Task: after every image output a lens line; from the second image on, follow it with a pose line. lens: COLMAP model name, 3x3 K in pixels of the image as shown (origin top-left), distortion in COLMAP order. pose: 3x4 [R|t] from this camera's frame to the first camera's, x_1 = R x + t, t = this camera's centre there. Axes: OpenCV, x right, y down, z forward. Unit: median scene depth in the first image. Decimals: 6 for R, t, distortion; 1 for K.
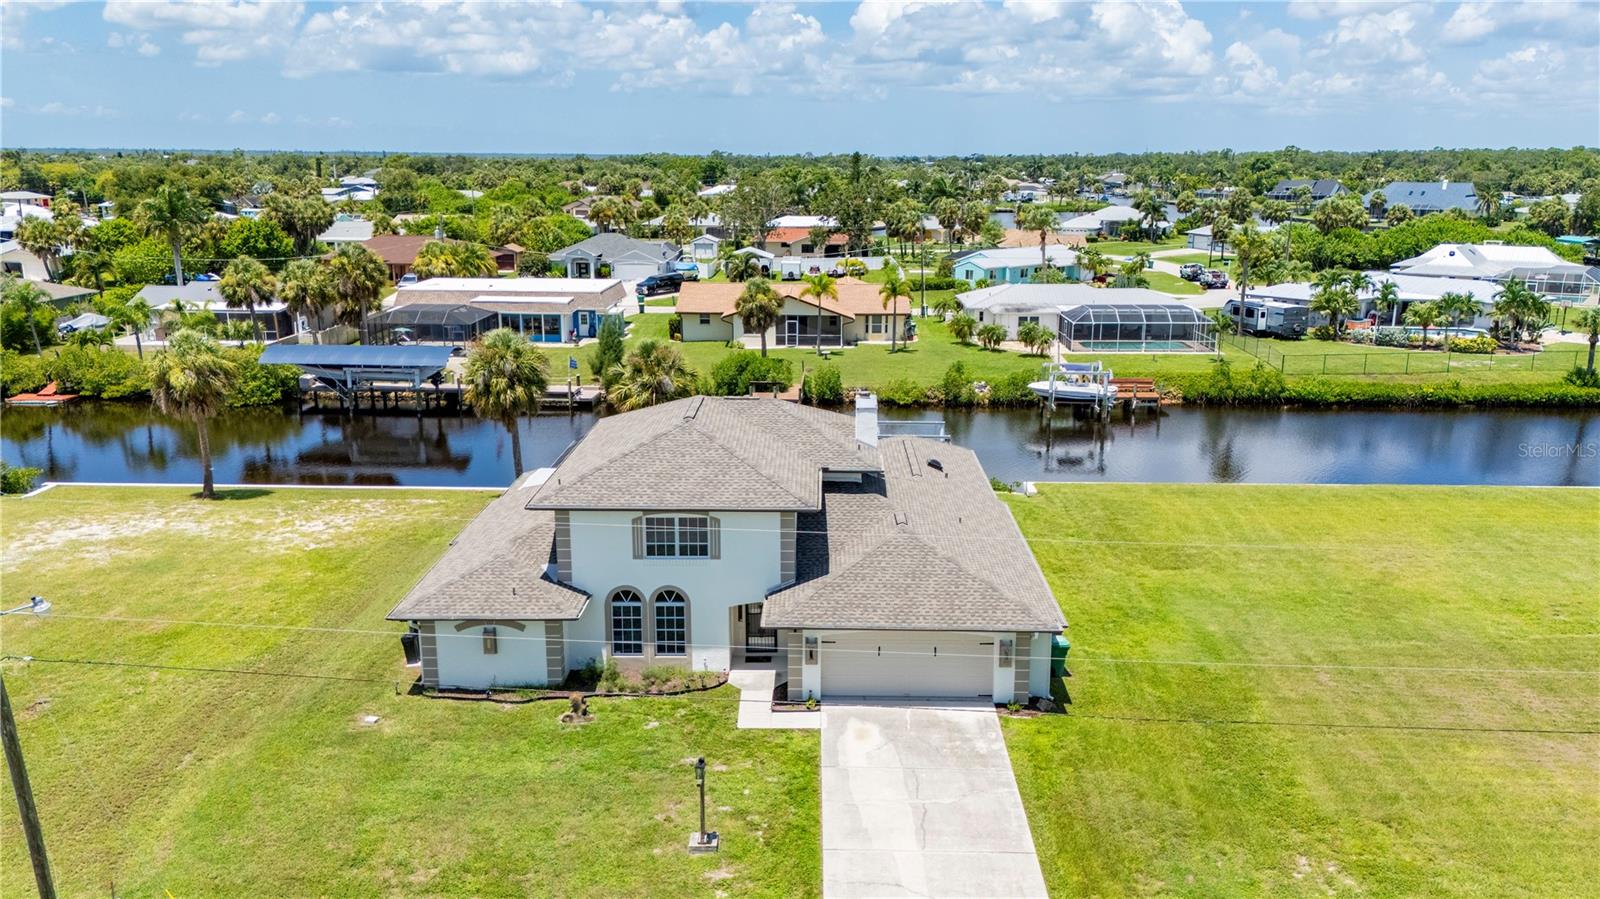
lens RADIAL K [[1288.1, 0, 799.1], [0, 1288.1, 477.8], [0, 0, 1]] dist [0.058955, -0.044051]
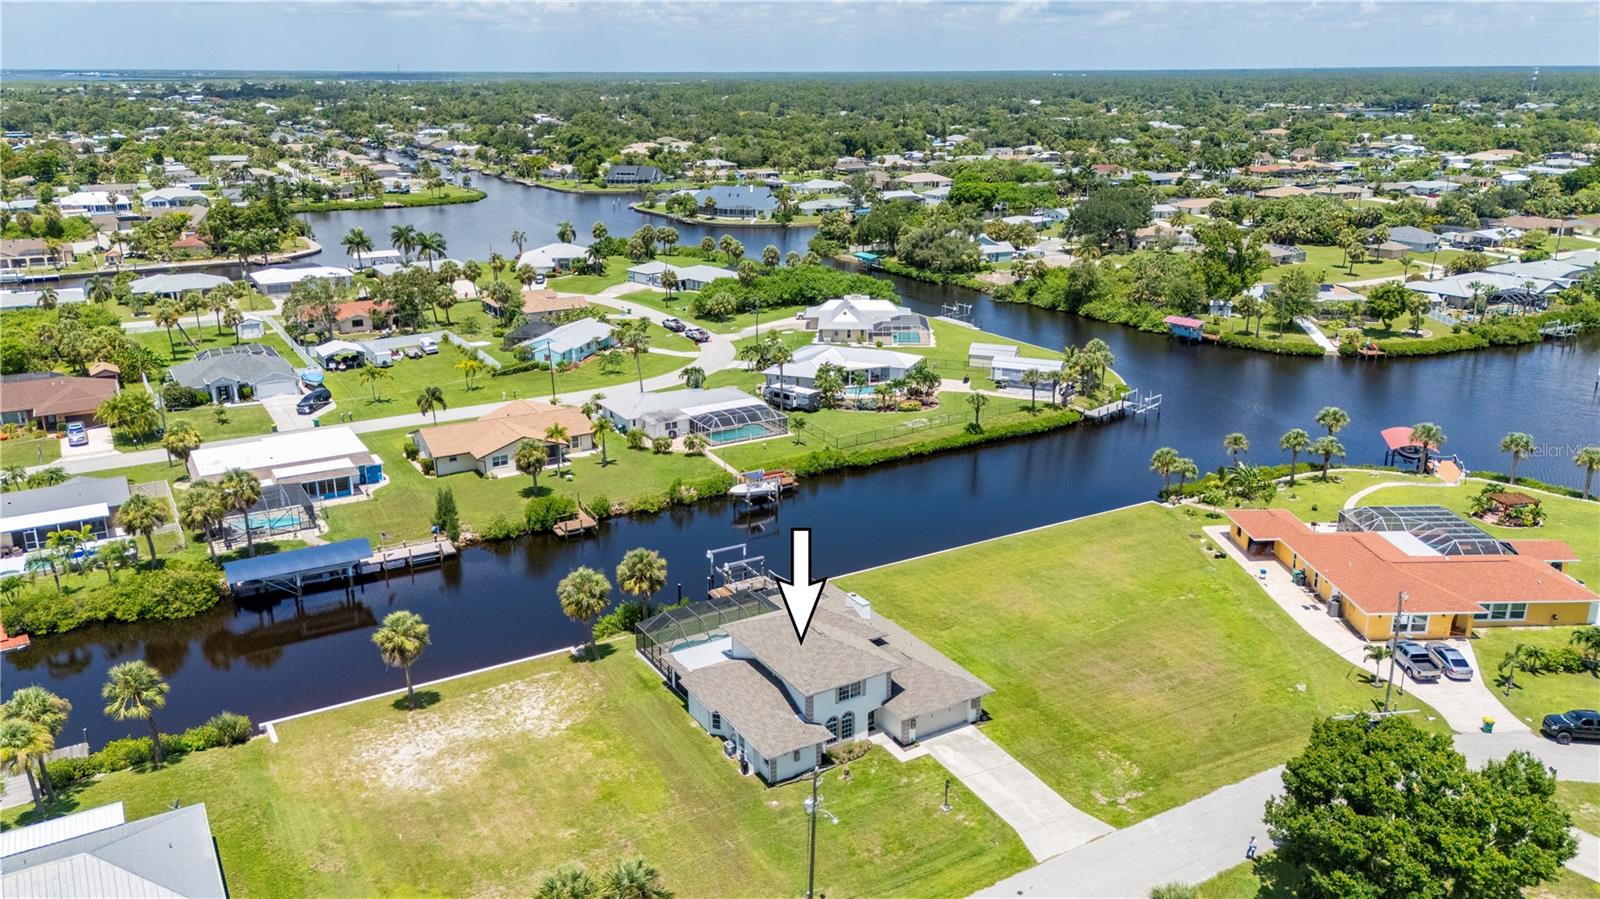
lens RADIAL K [[1203.4, 0, 784.2], [0, 1203.4, 440.1], [0, 0, 1]] dist [0.080693, -0.097282]
pose [[0.850300, -0.161387, 0.500943, -1.235849], [0.133821, 0.986839, 0.090779, -0.628946], [-0.509001, -0.010153, 0.860706, -0.858137]]
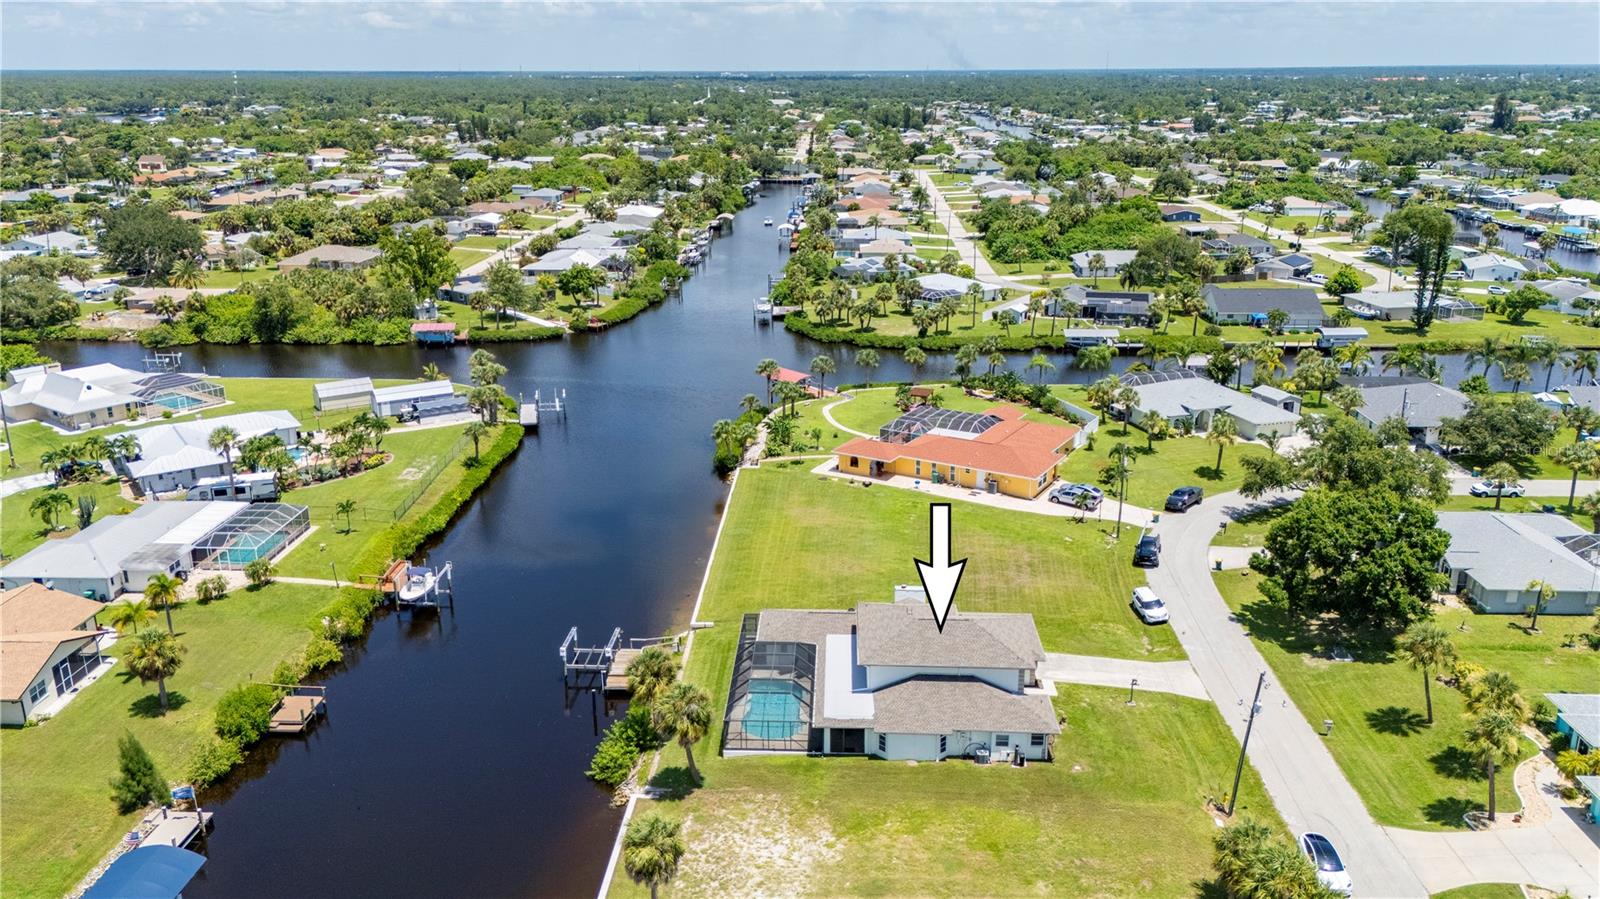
lens RADIAL K [[1206.4, 0, 792.9], [0, 1206.4, 451.8], [0, 0, 1]] dist [0.076667, -0.085060]
pose [[0.025404, -0.306926, 0.951394, -2.226066], [0.245780, 0.924407, 0.291657, -1.116753], [-0.968993, 0.226425, 0.098920, 1.069797]]
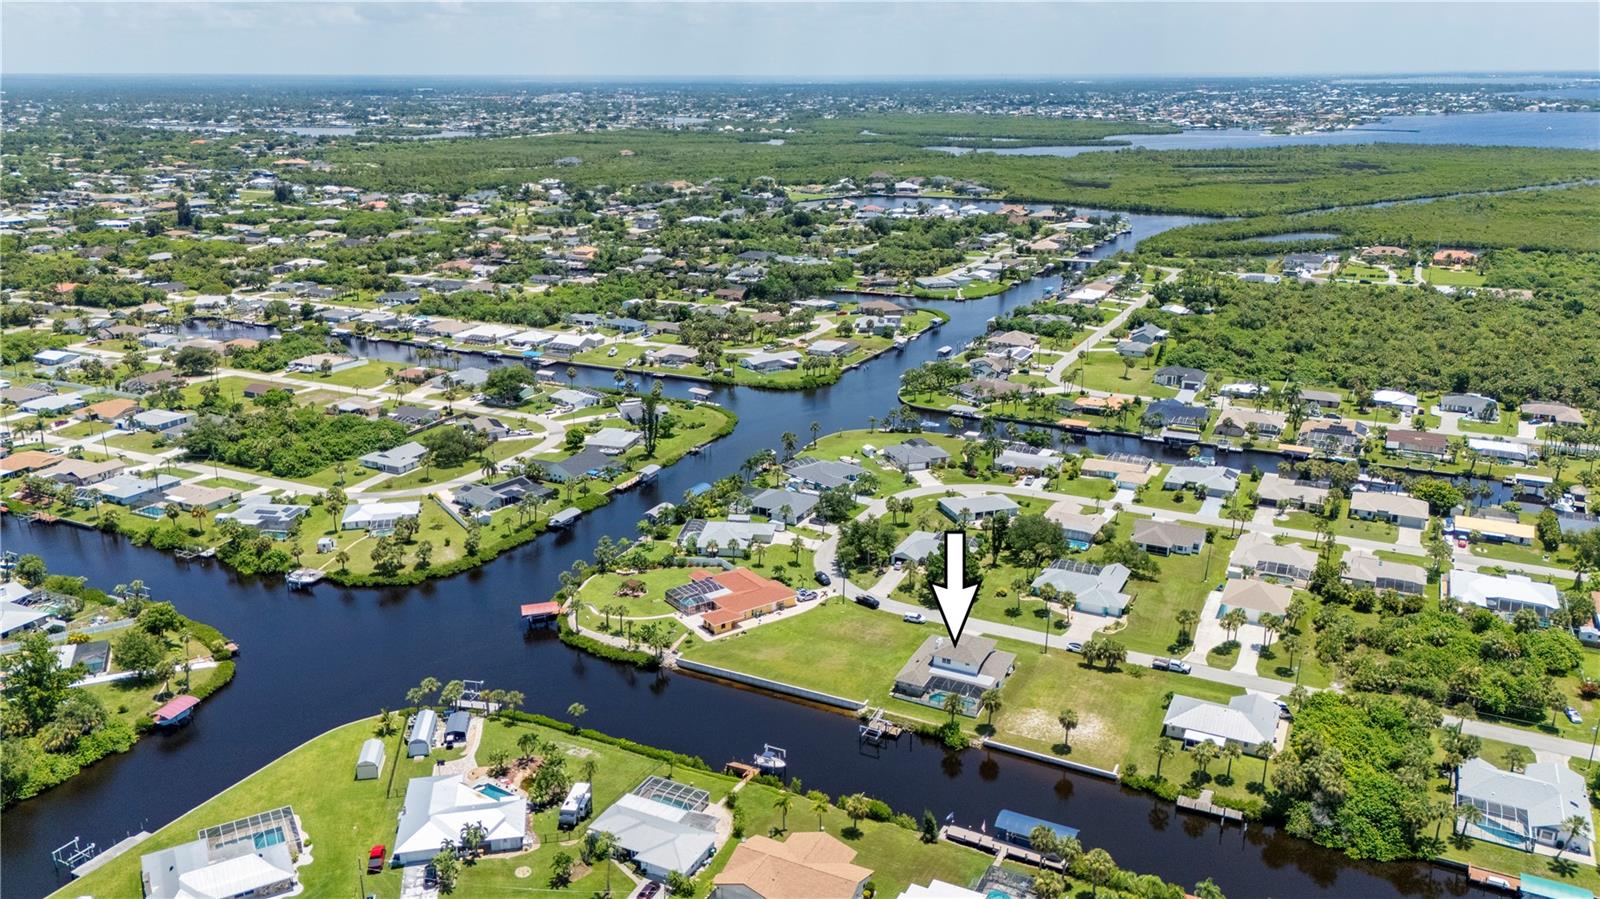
lens RADIAL K [[1203.4, 0, 784.2], [0, 1203.4, 440.1], [0, 0, 1]] dist [0.080693, -0.097282]
pose [[-0.898674, -0.128011, 0.419521, -1.789579], [0.108397, 0.861978, 0.495222, -4.324466], [-0.425011, 0.490518, -0.760761, 5.927218]]
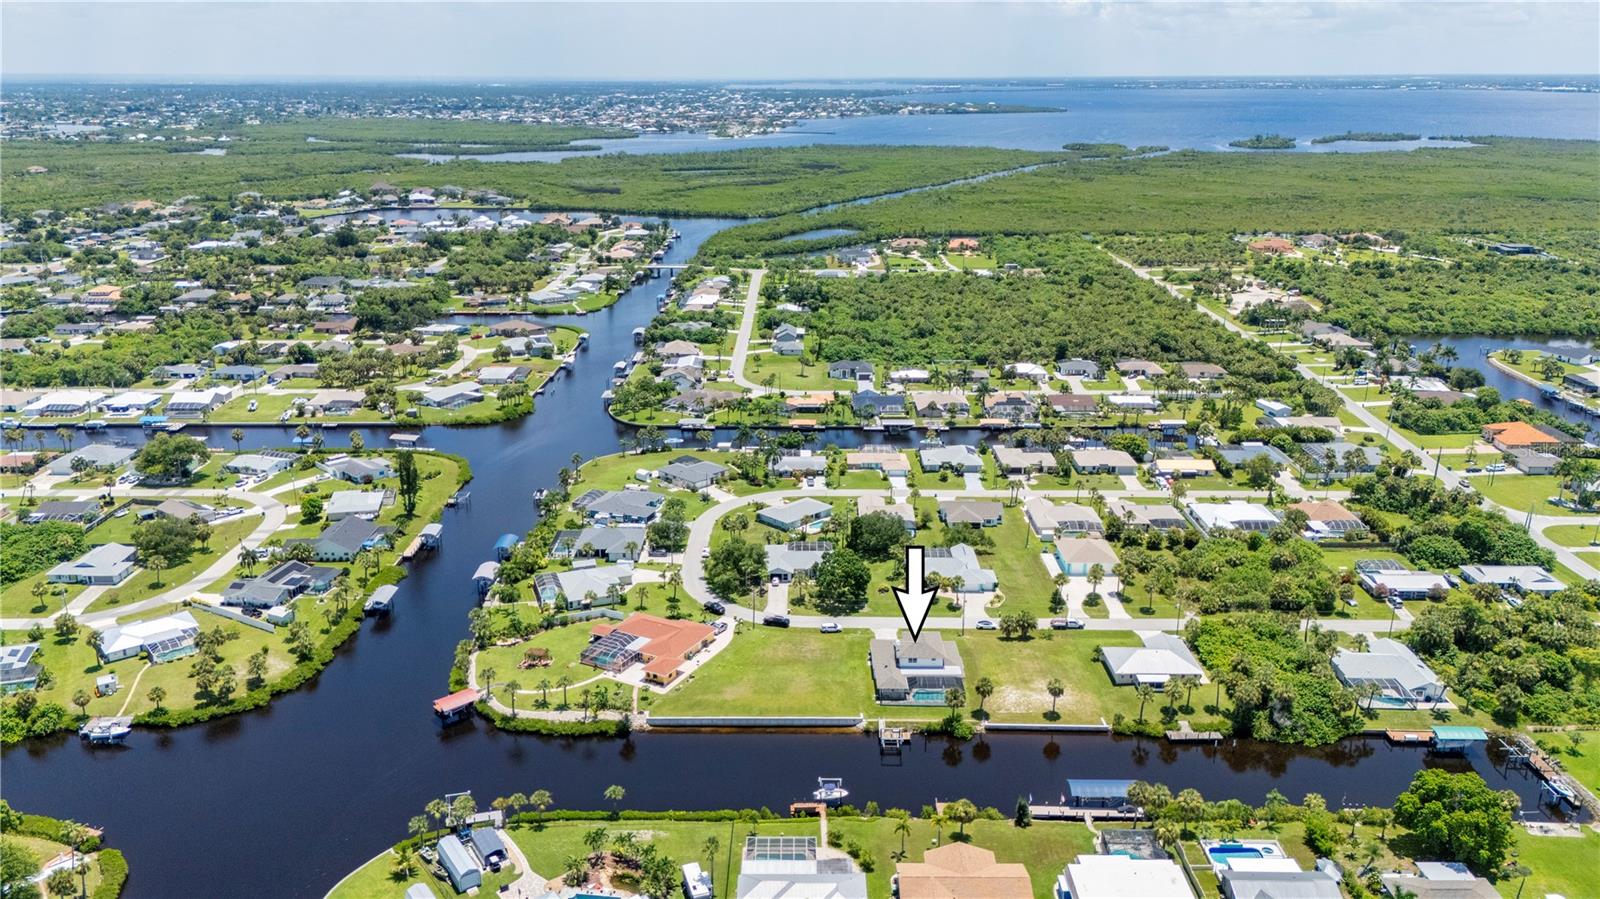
lens RADIAL K [[1203.4, 0, 784.2], [0, 1203.4, 440.1], [0, 0, 1]] dist [0.080693, -0.097282]
pose [[-0.999932, 0.000349, -0.011682, 0.778503], [-0.005744, 0.855822, 0.517239, -4.591290], [0.010178, 0.517271, -0.855761, 6.396710]]
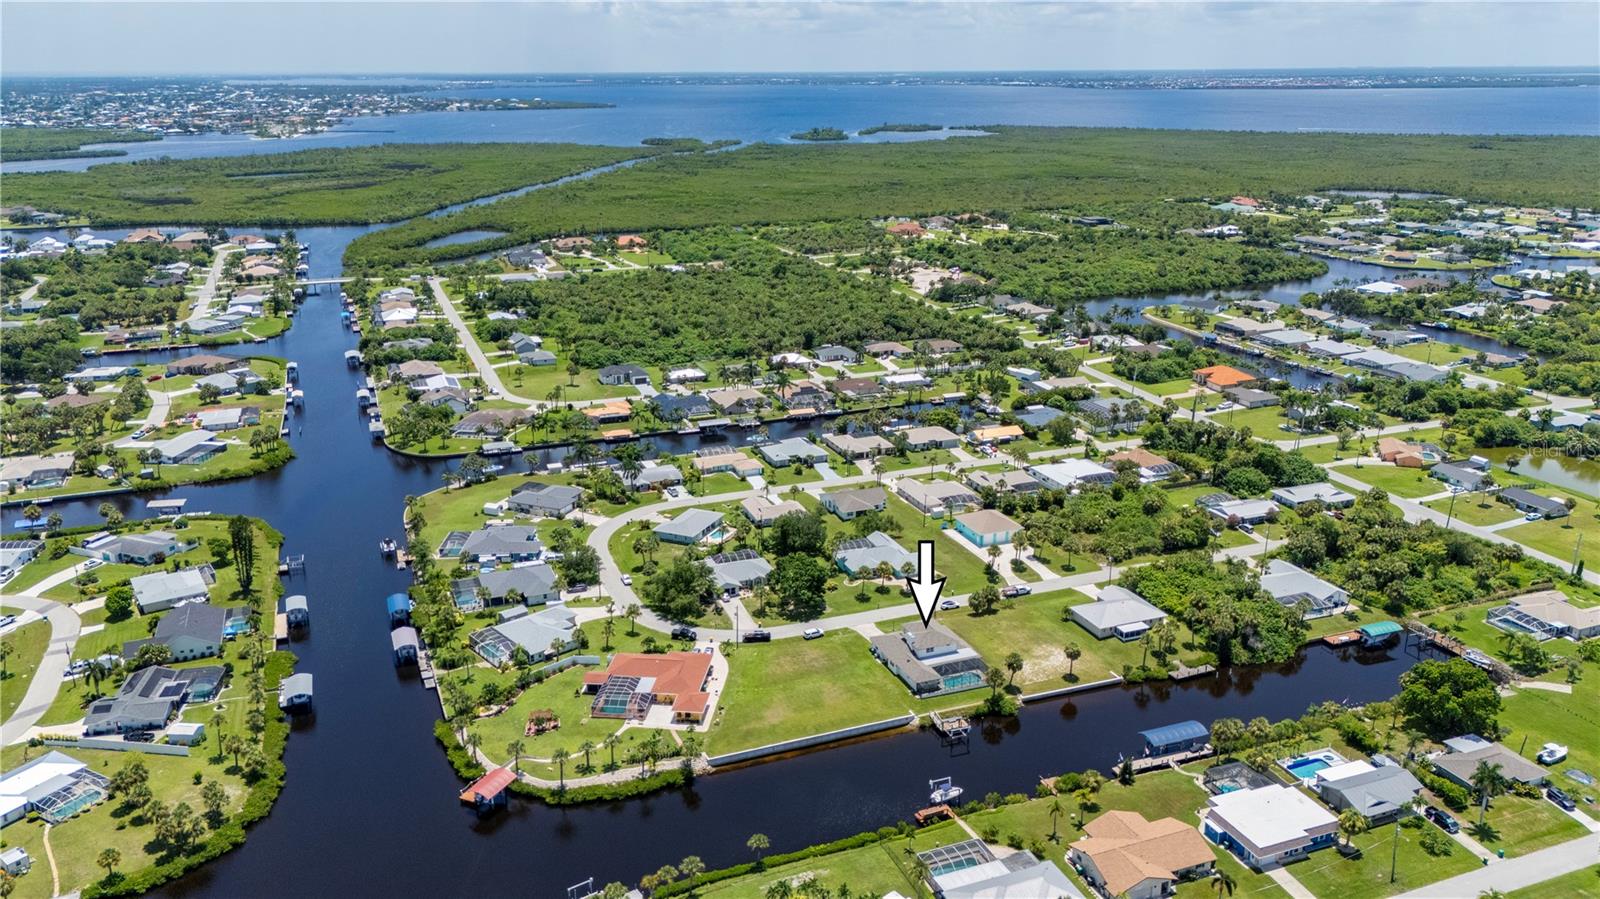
lens RADIAL K [[1203.4, 0, 784.2], [0, 1203.4, 440.1], [0, 0, 1]] dist [0.080693, -0.097282]
pose [[-0.924692, 0.112959, -0.363572, 3.097156], [-0.092365, 0.859879, 0.502073, -4.416662], [0.369341, 0.497845, -0.784690, 5.719608]]
